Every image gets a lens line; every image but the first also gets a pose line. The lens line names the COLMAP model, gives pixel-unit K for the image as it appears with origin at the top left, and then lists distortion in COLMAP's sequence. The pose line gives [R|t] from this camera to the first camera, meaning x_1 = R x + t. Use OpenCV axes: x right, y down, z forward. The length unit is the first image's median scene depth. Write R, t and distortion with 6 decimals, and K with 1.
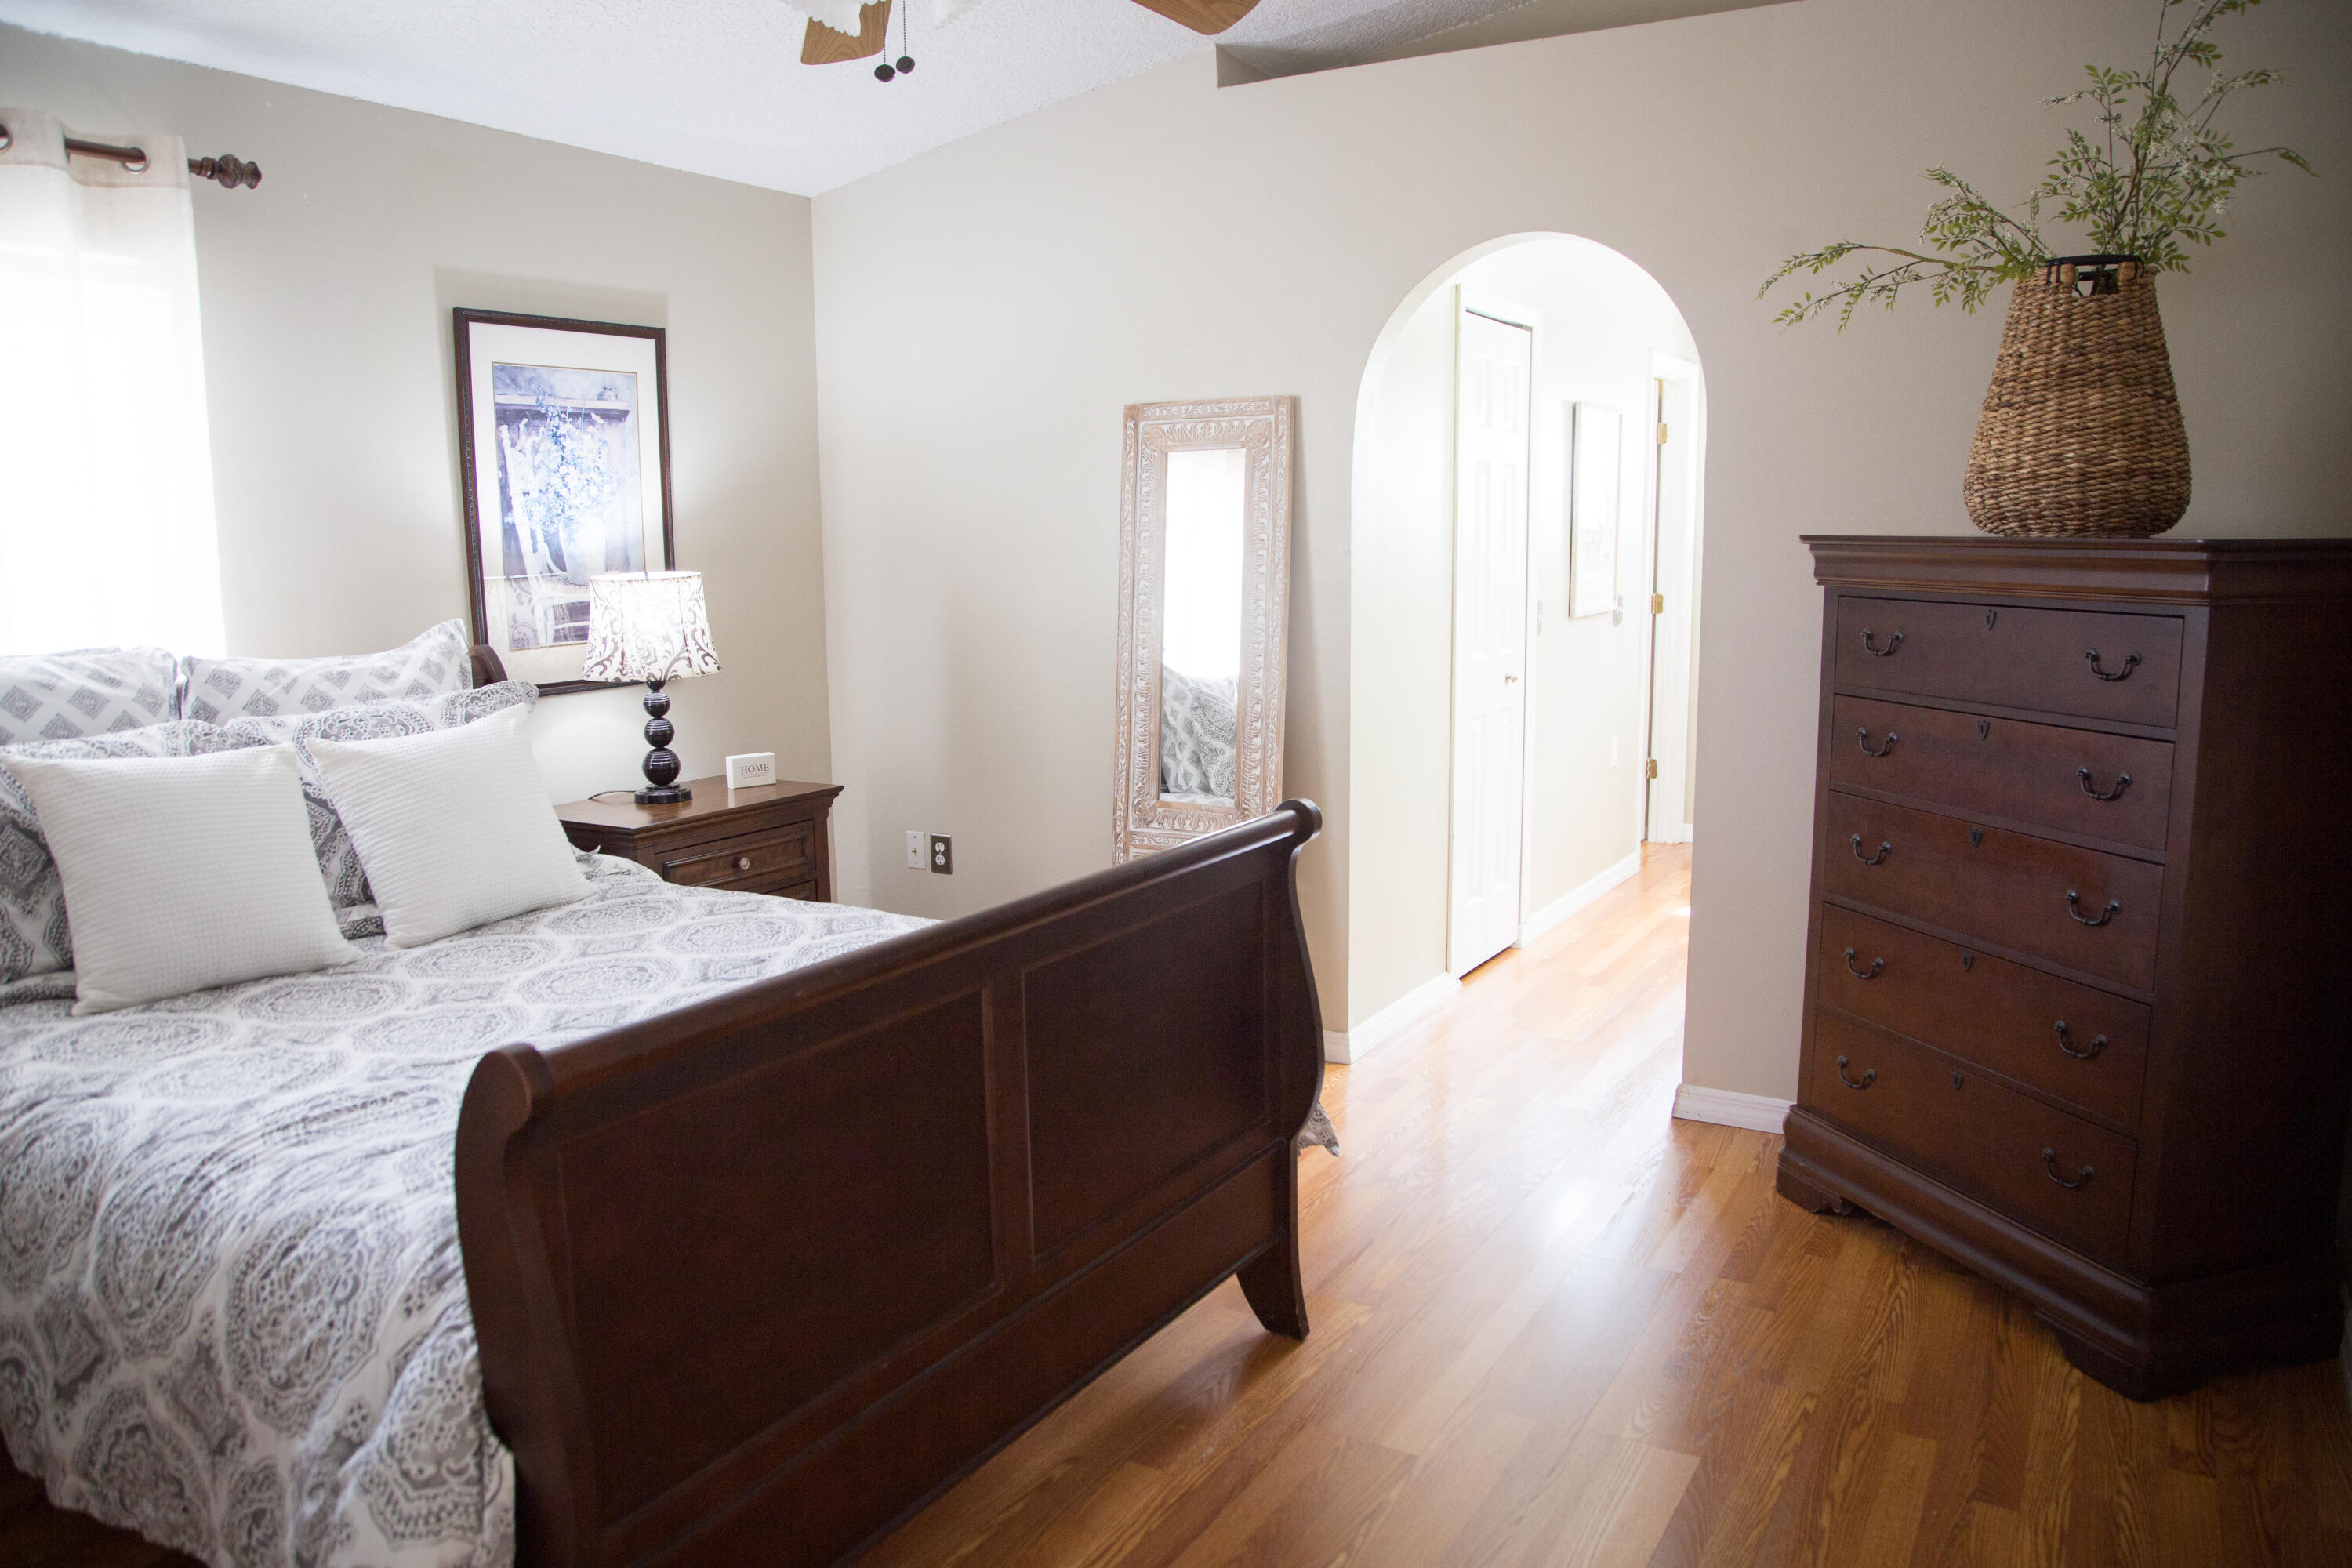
lens RADIAL K [[1760.2, 0, 1173.1], [0, 1760.2, 779.0], [0, 0, 1]] dist [-0.016090, 0.000014]
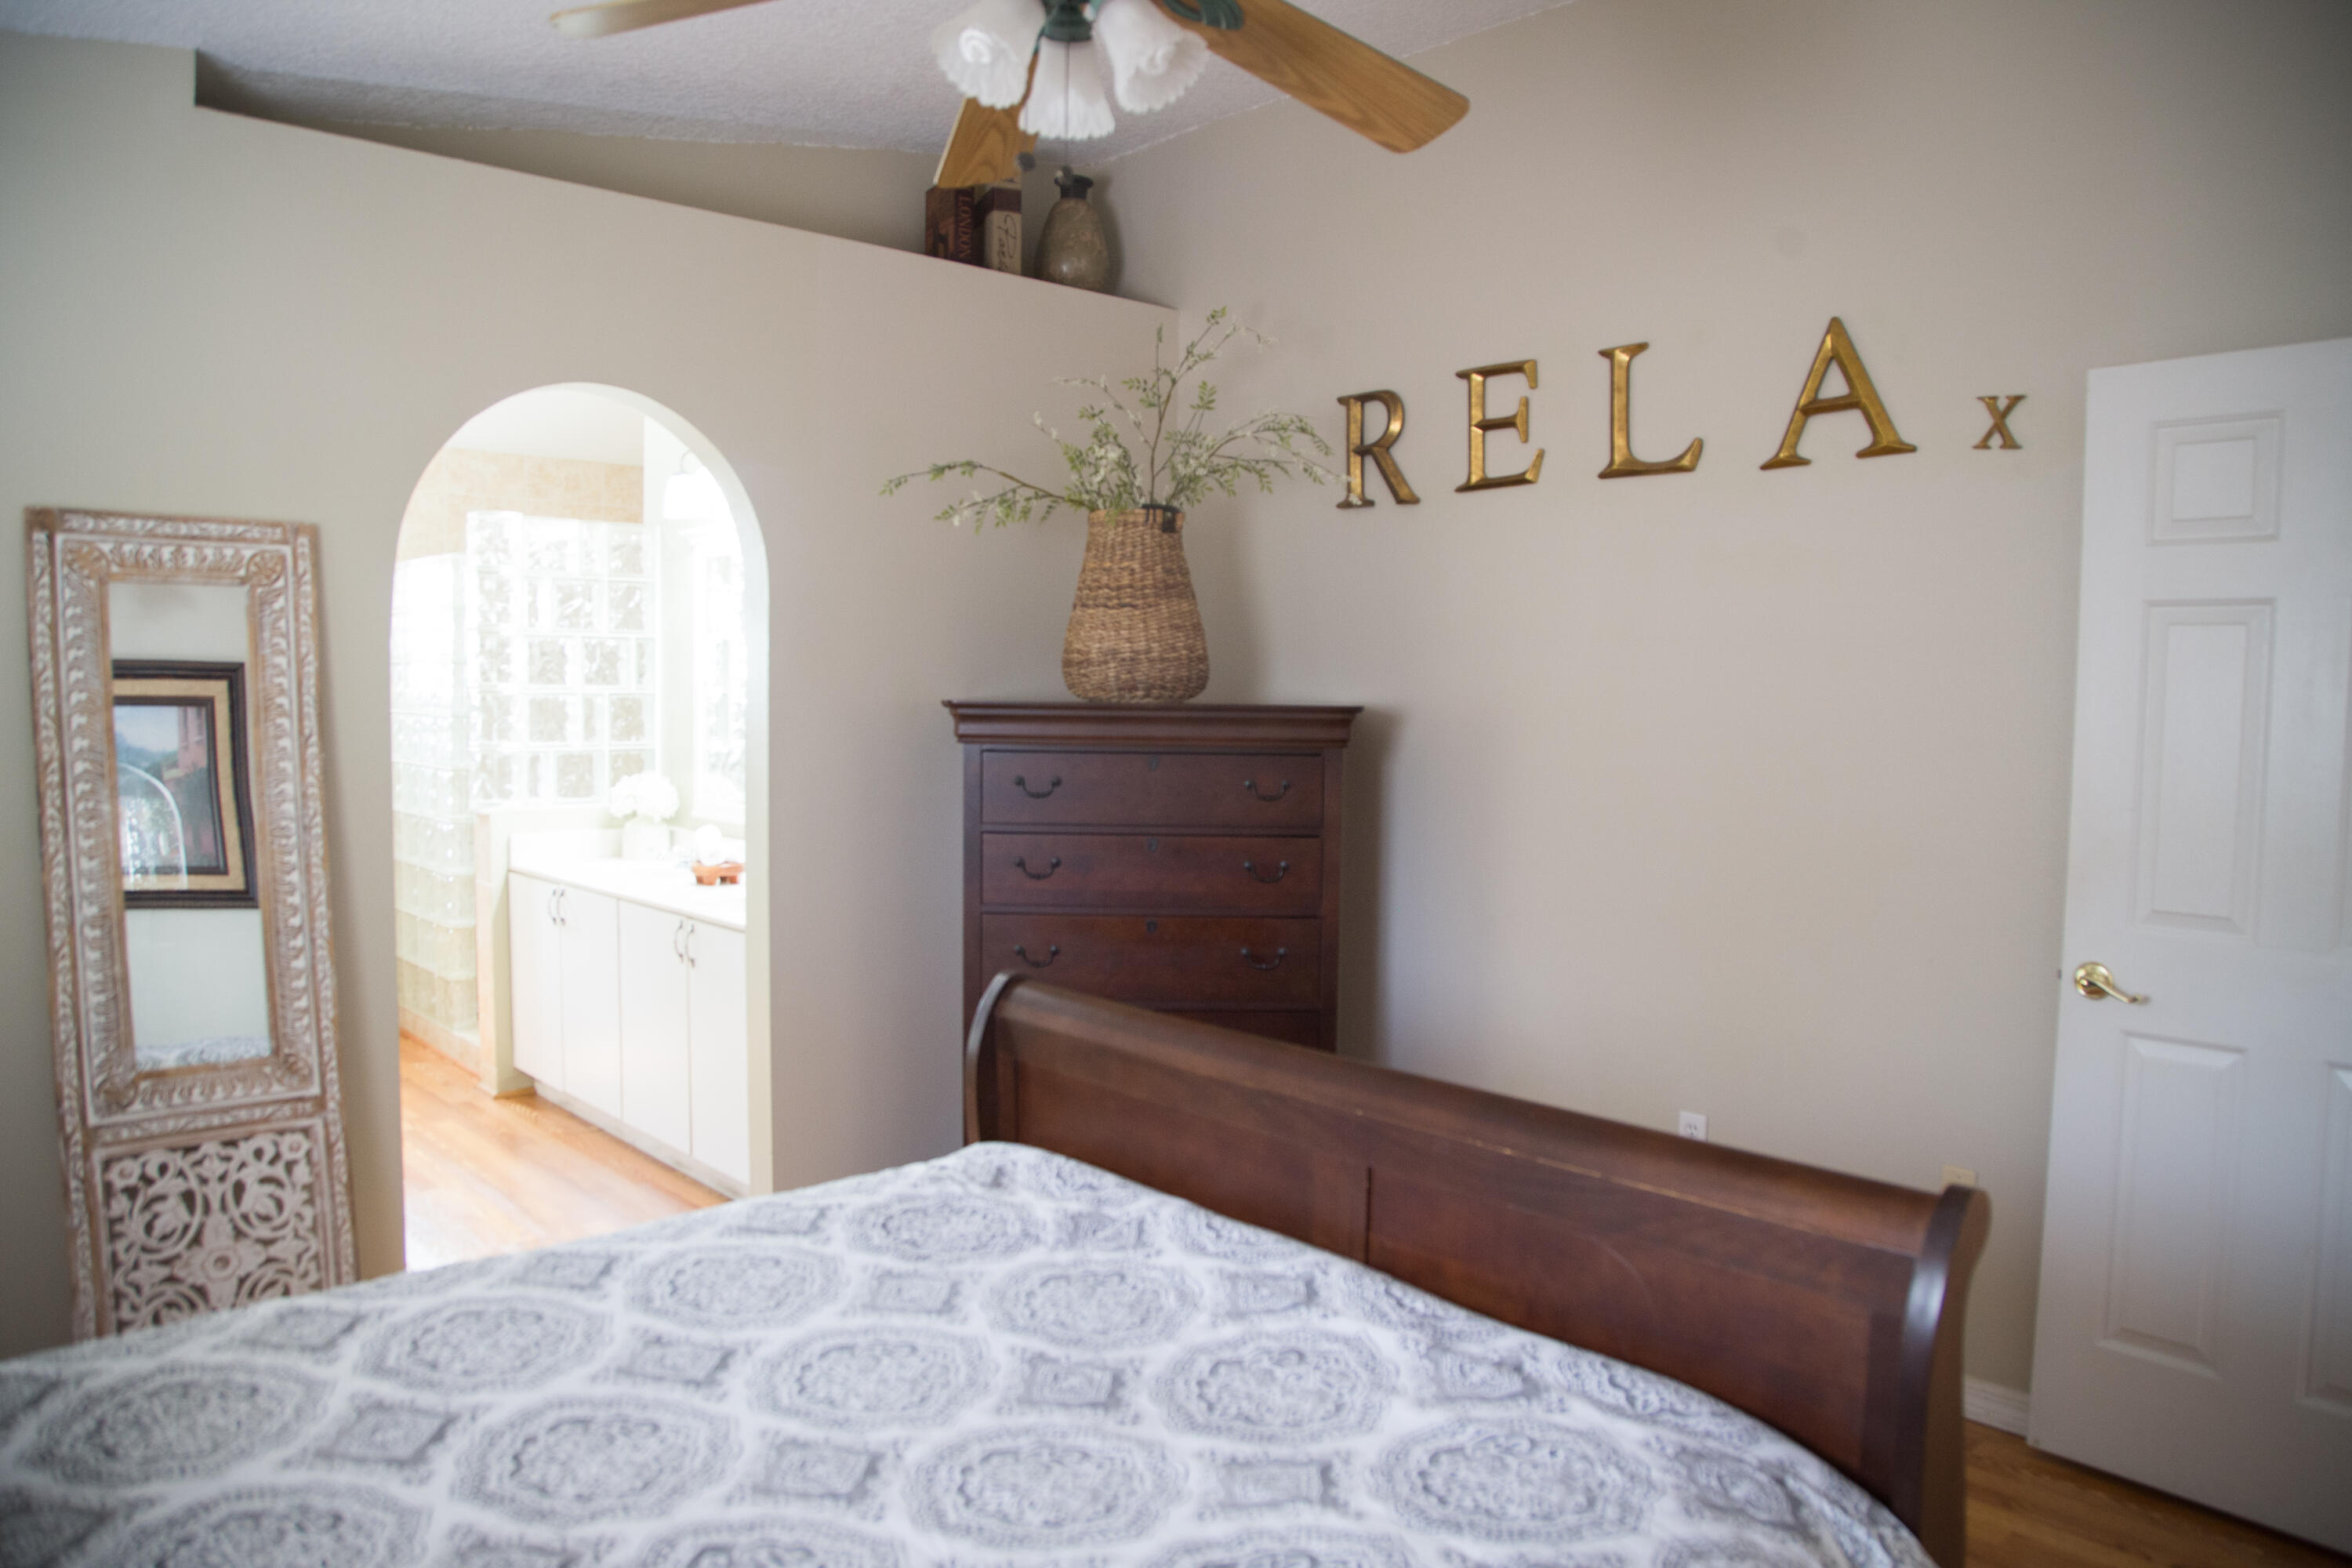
lens RADIAL K [[1612.2, 0, 1174.6], [0, 1612.2, 800.6], [0, 0, 1]] dist [0.004731, 0.003800]
pose [[0.330748, -0.058992, 0.941874, -0.497012], [0.124100, 0.992096, 0.018558, -0.058555], [-0.935524, 0.110749, 0.335454, 0.401391]]
